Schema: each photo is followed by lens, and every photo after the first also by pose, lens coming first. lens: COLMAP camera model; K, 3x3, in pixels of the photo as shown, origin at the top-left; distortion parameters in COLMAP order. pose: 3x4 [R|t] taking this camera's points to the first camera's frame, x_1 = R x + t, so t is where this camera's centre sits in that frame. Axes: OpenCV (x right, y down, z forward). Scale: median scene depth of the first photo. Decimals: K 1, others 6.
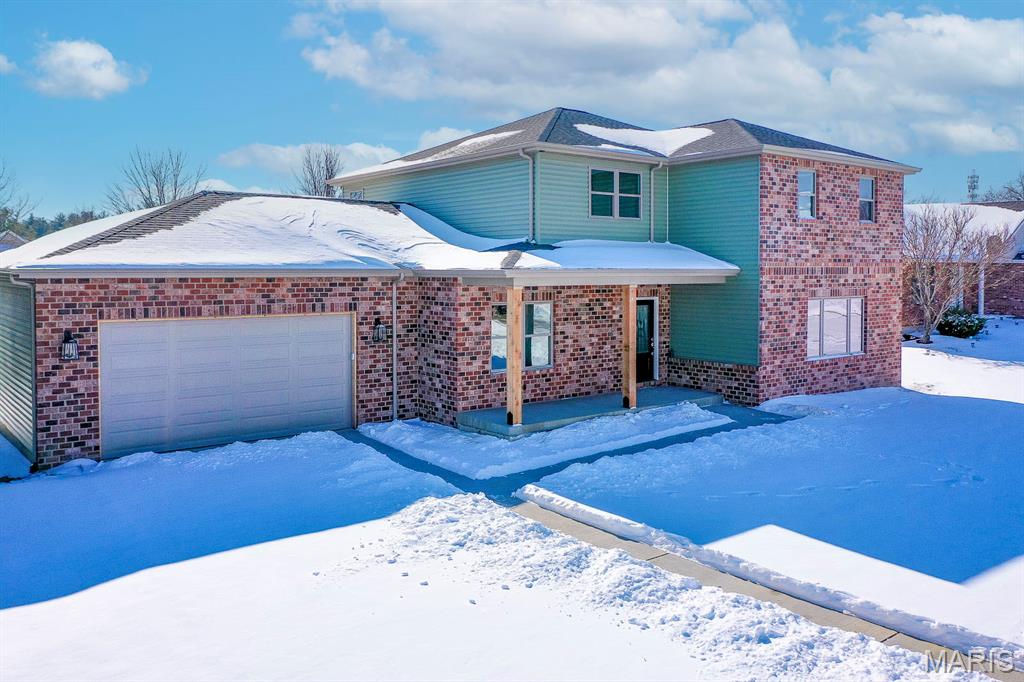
lens RADIAL K [[840.3, 0, 510.8], [0, 840.3, 292.3], [0, 0, 1]] dist [0.008220, 0.007659]
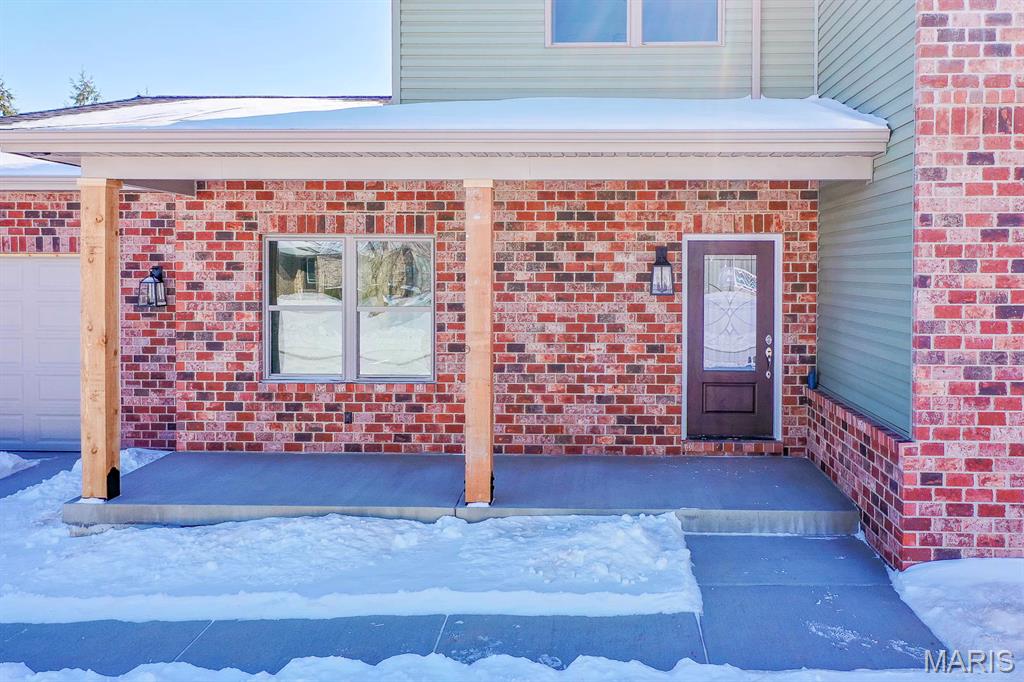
lens RADIAL K [[861.4, 0, 581.5], [0, 861.4, 285.3], [0, 0, 1]] dist [0.003551, 0.007582]
pose [[0.762422, 0.016181, -0.646878, 0.399362], [-0.020163, 0.999796, 0.001245, 0.034178], [0.646766, 0.012094, 0.762592, 0.680765]]
